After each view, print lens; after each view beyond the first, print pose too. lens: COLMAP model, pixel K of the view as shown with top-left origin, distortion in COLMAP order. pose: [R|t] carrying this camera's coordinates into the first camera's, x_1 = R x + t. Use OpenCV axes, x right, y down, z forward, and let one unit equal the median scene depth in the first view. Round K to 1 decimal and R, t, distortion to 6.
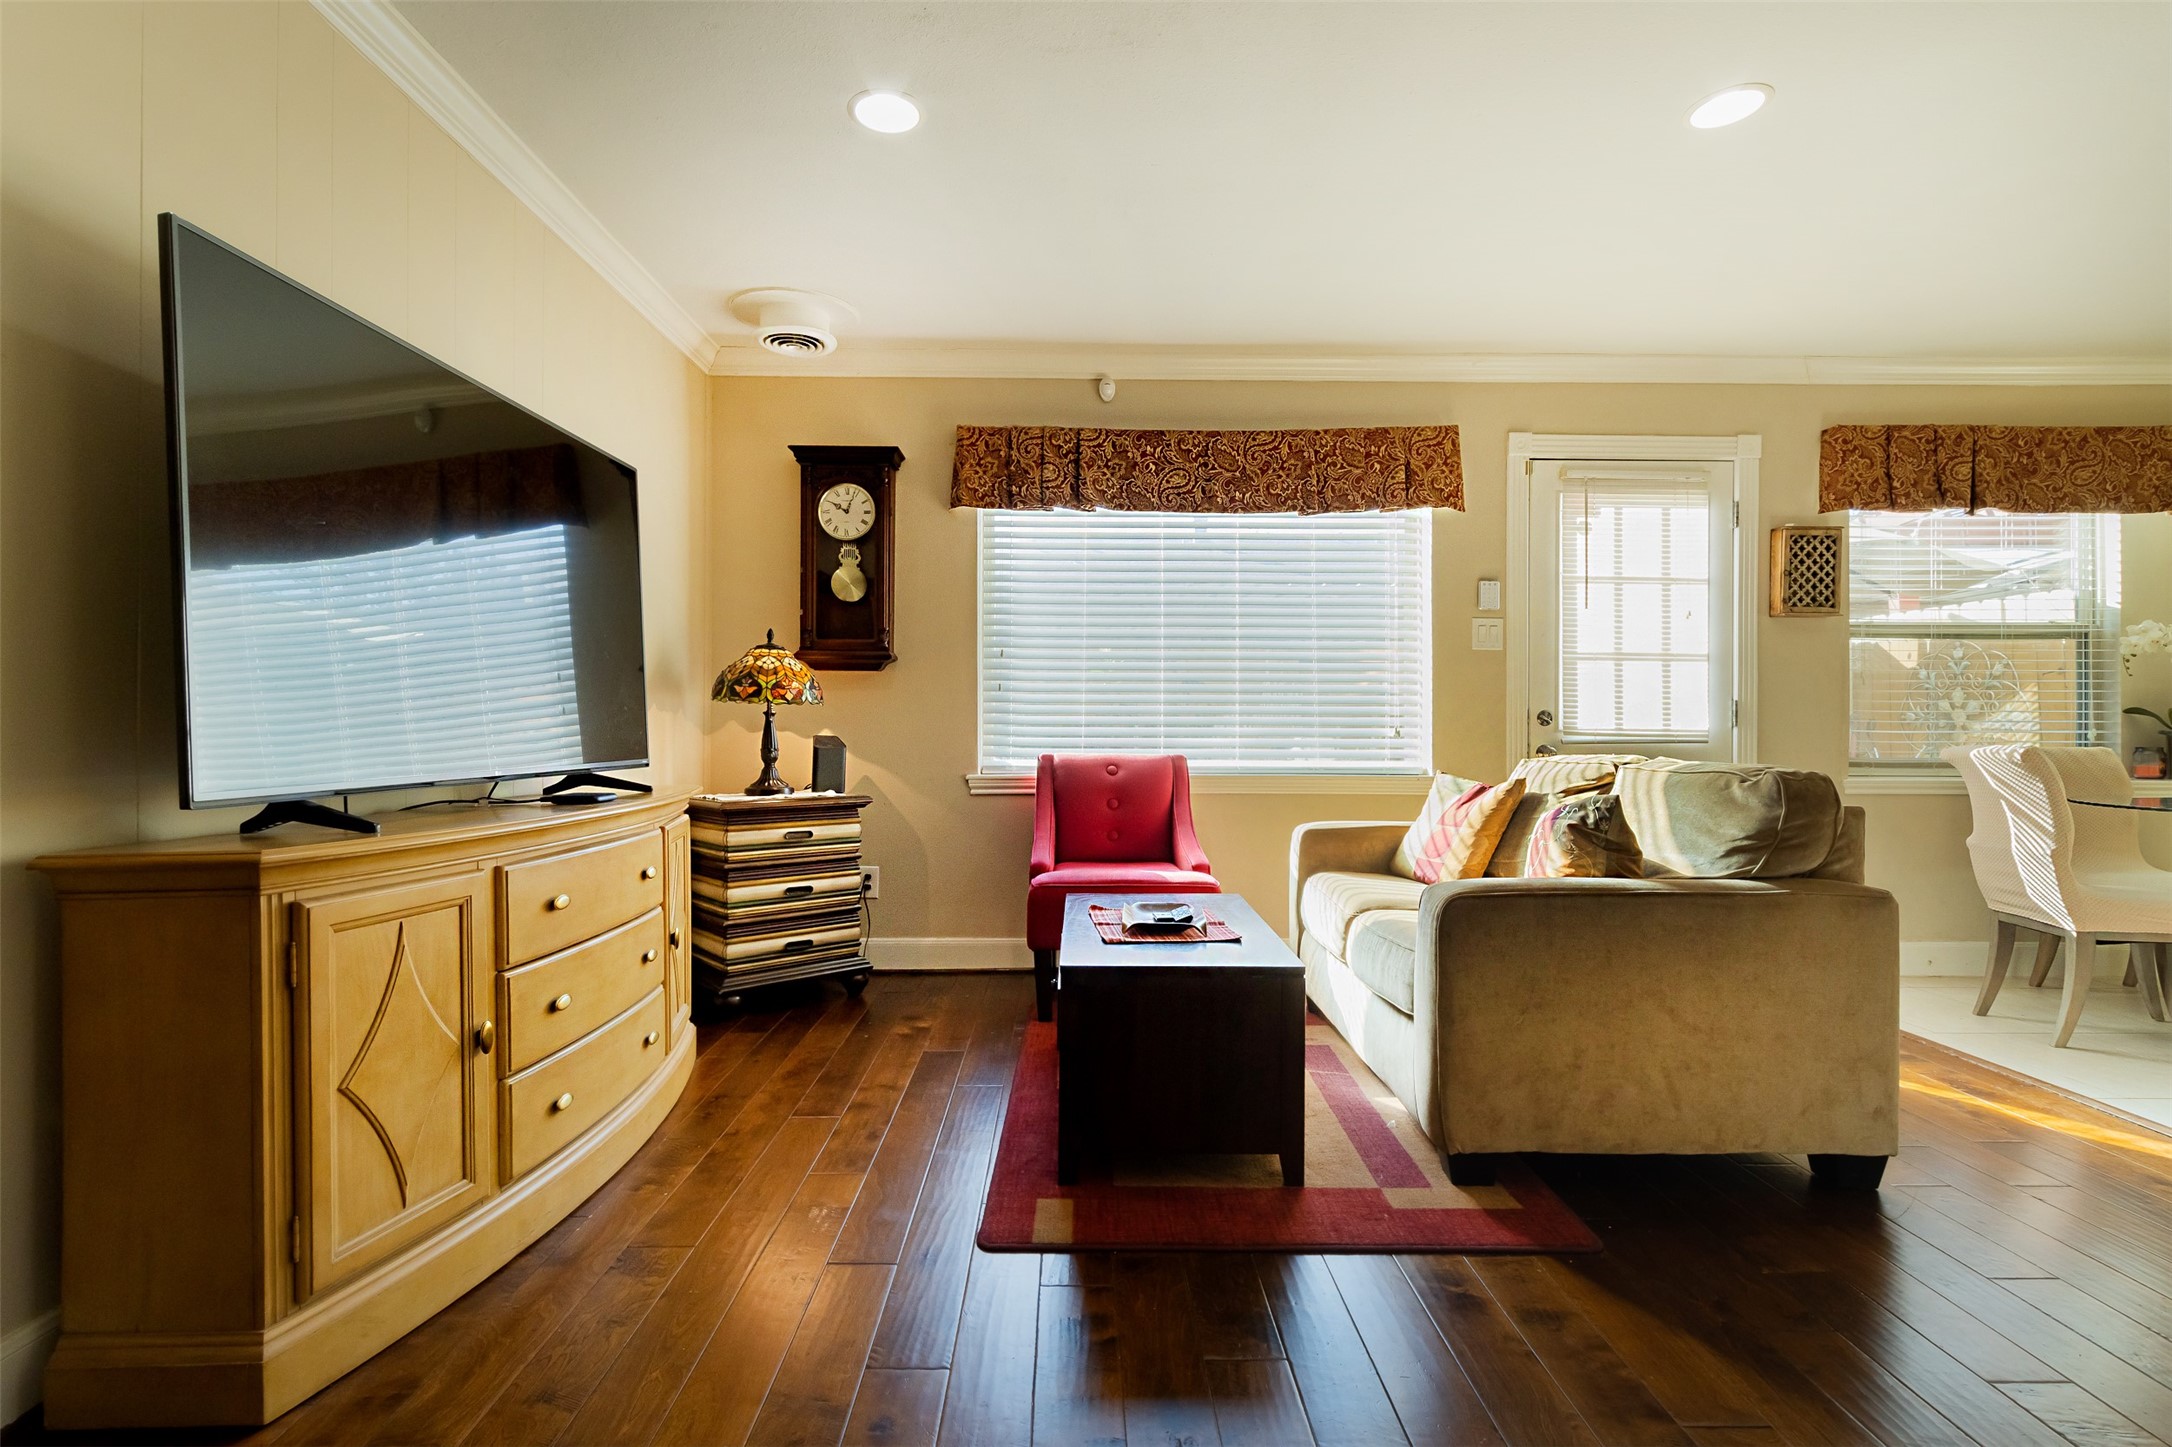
lens RADIAL K [[1022.4, 0, 1088.1], [0, 1022.4, 711.3], [0, 0, 1]] dist [0.001003, 0.000839]
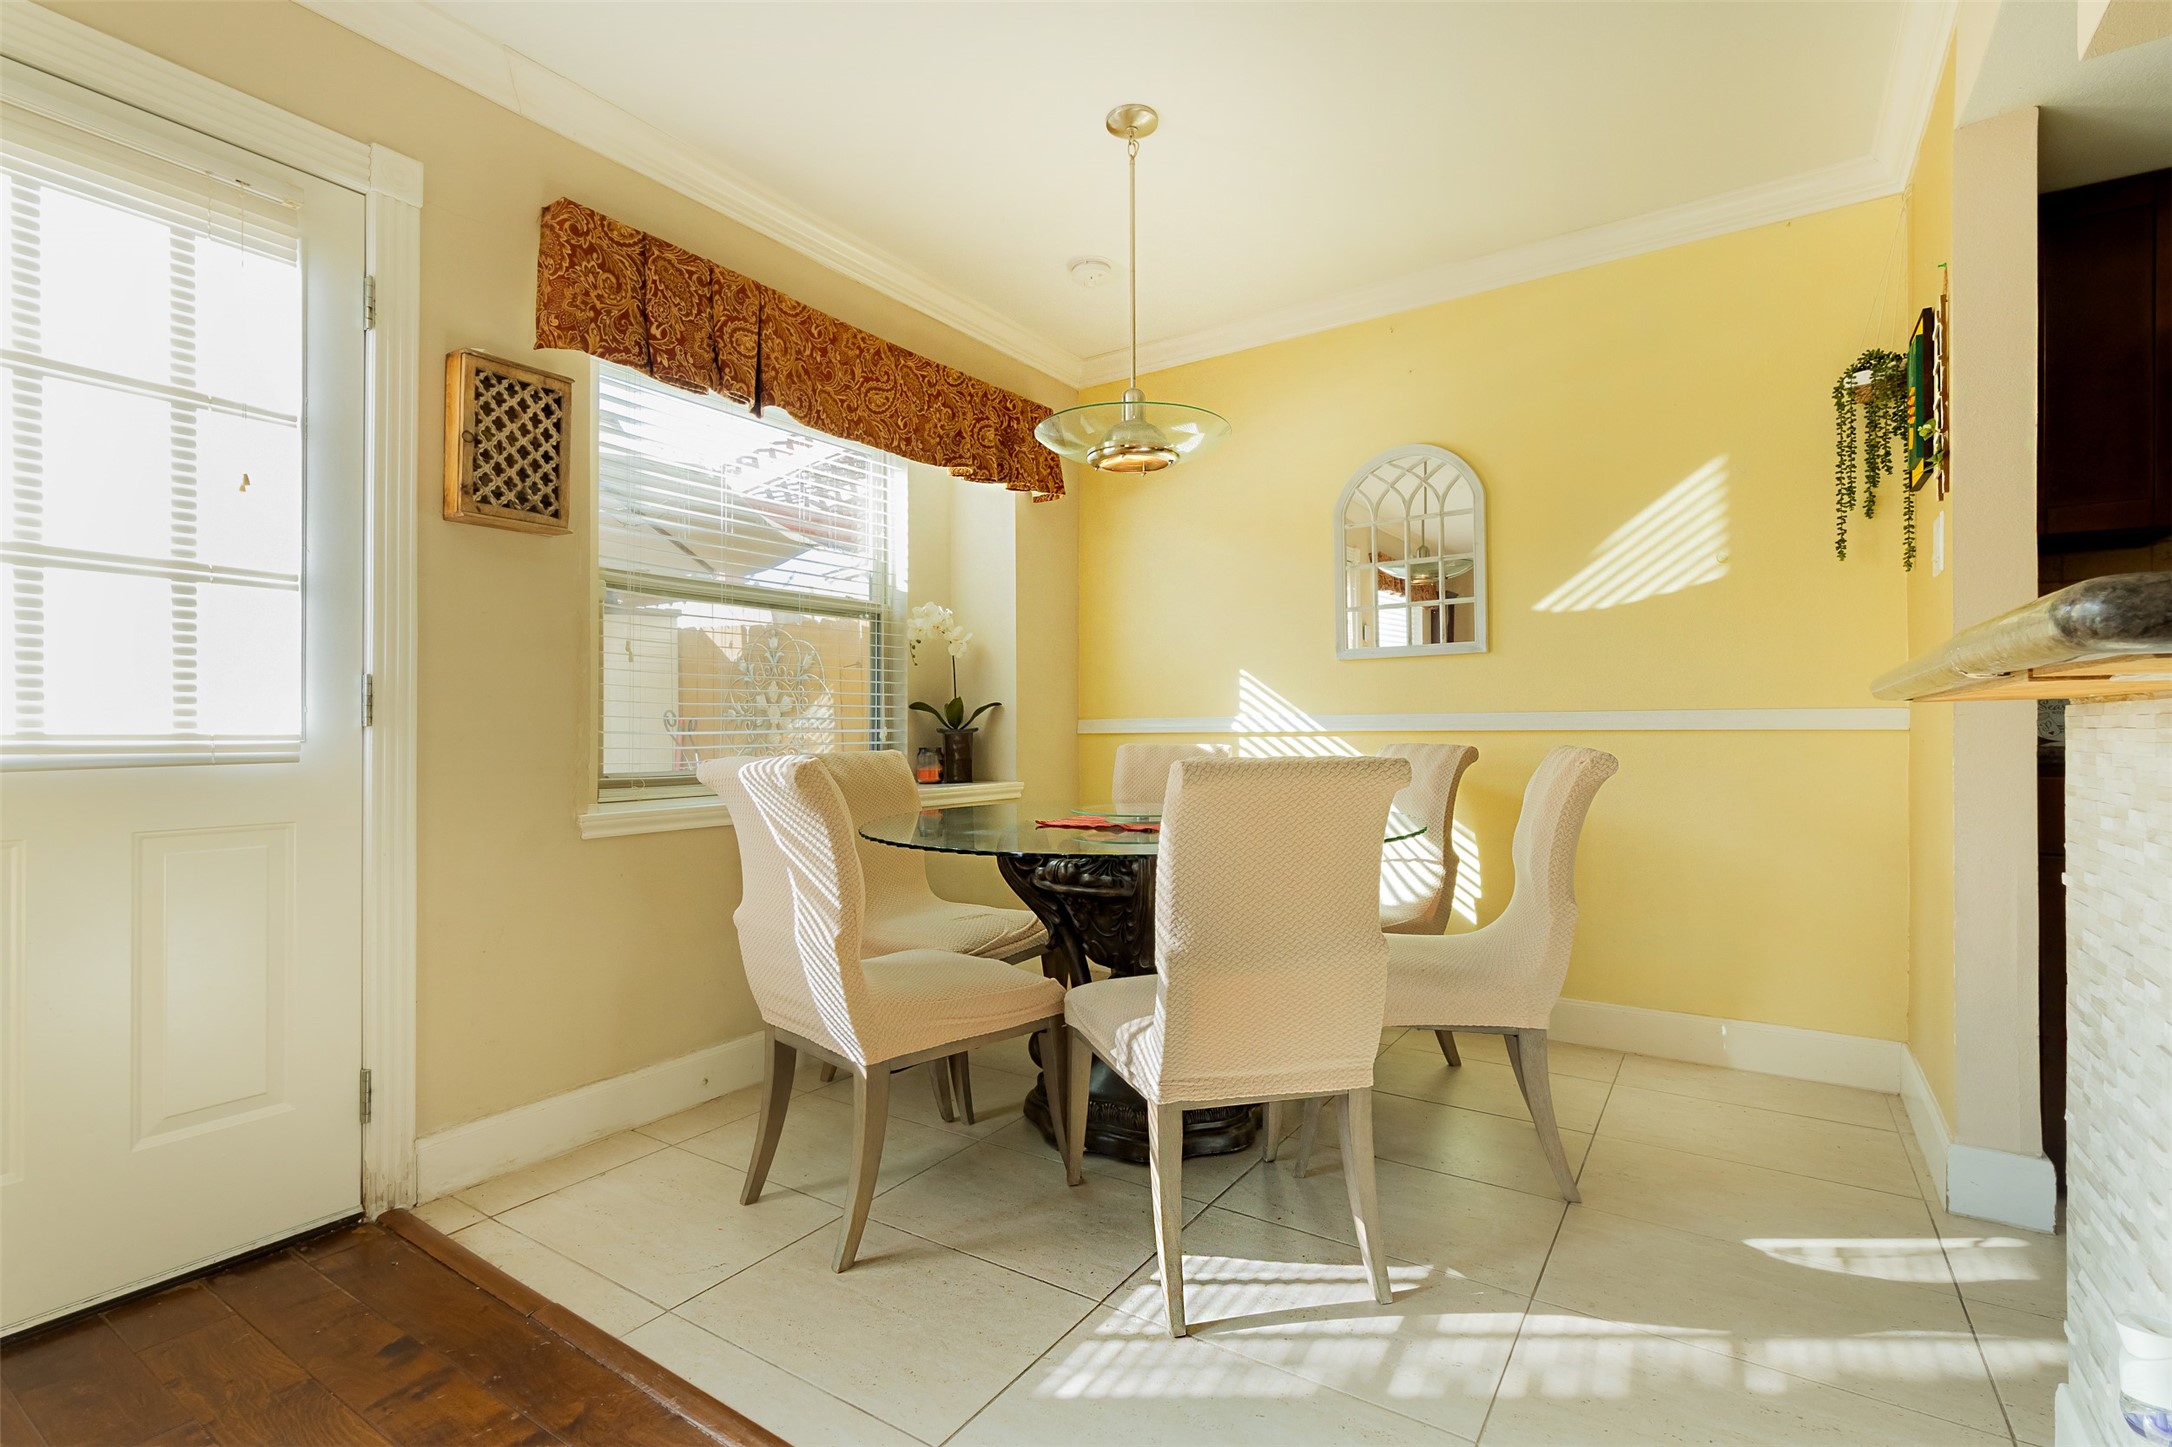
lens RADIAL K [[1003.1, 0, 1086.0], [0, 1003.1, 723.5], [0, 0, 1]] dist [0.000705, 0.000120]
pose [[0.558311, -0.004395, 0.829620, 0.428753], [-0.005049, 0.999949, 0.008695, 0.006947], [-0.829616, -0.009043, 0.558260, 0.442408]]
